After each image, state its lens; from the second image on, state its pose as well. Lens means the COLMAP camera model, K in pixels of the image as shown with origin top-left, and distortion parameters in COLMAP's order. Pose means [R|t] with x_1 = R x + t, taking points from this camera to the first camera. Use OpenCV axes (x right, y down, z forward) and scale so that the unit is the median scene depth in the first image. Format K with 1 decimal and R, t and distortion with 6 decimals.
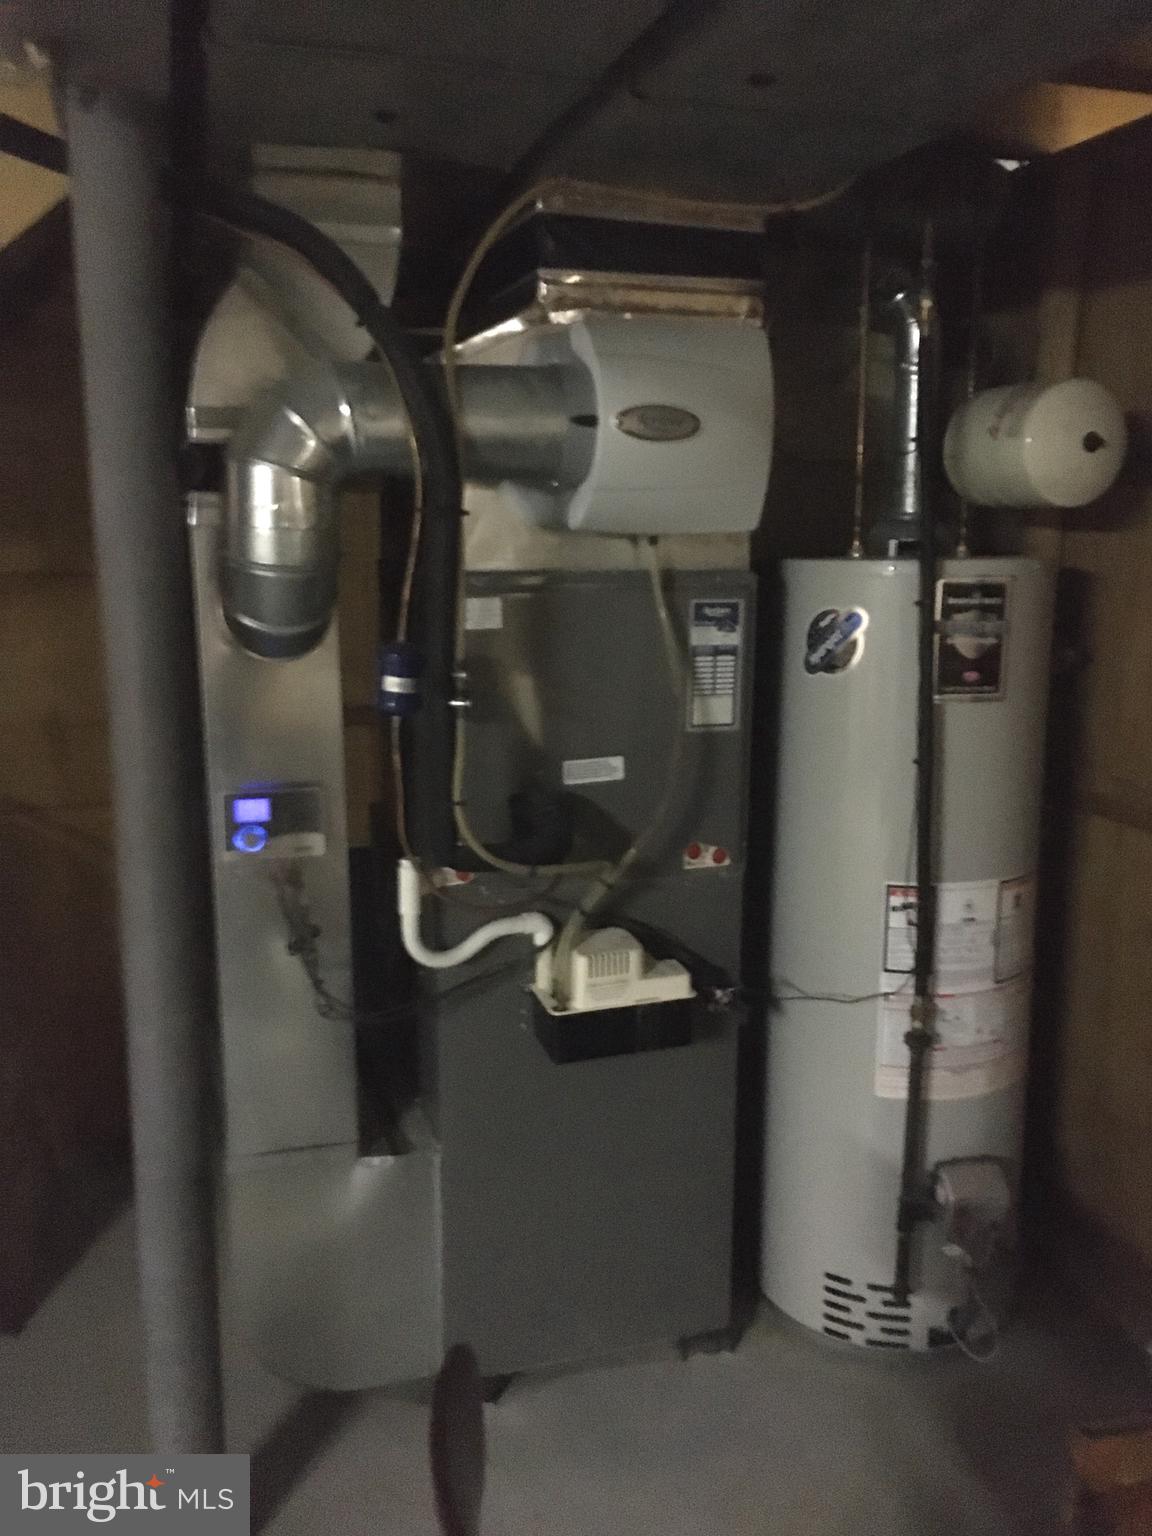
lens RADIAL K [[1298.2, 0, 571.4], [0, 1298.2, 762.7], [0, 0, 1]] dist [0.087500, -0.118286]
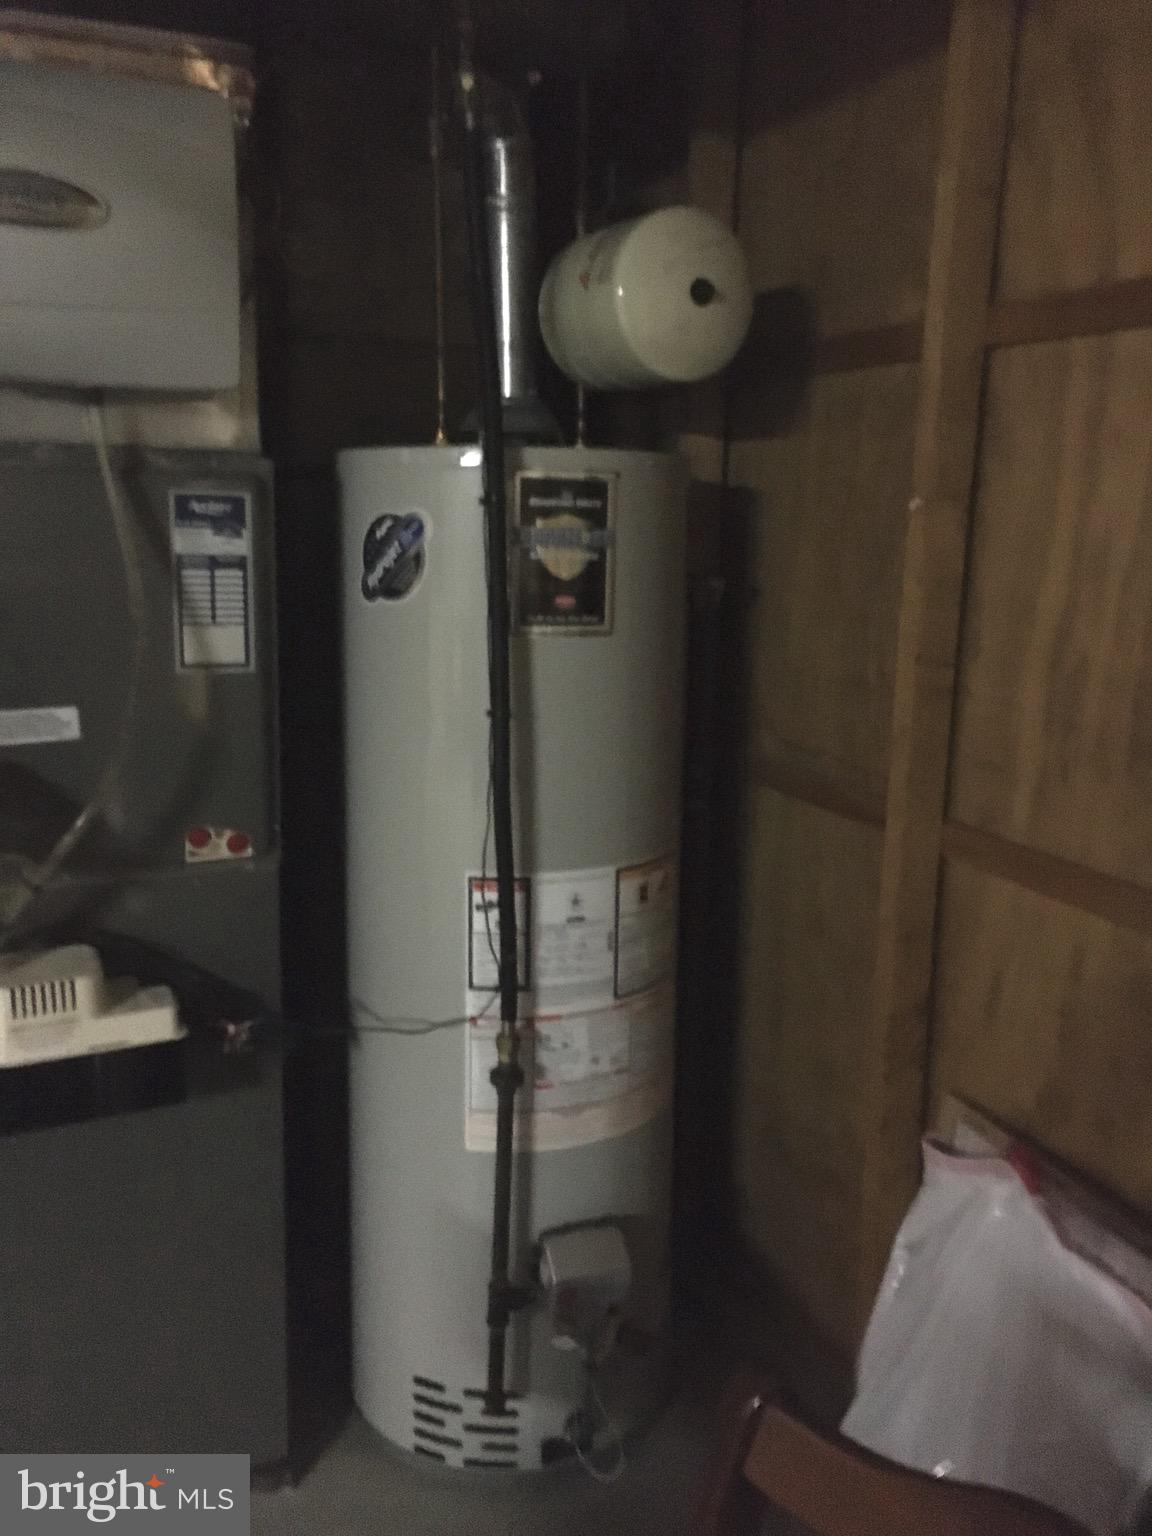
lens RADIAL K [[1298.2, 0, 571.4], [0, 1298.2, 762.7], [0, 0, 1]] dist [0.087500, -0.118286]
pose [[0.993147, -0.009260, 0.116507, 0.213494], [0.008536, 0.999941, 0.006716, 0.022123], [-0.116563, -0.005675, 0.993167, 0.234718]]
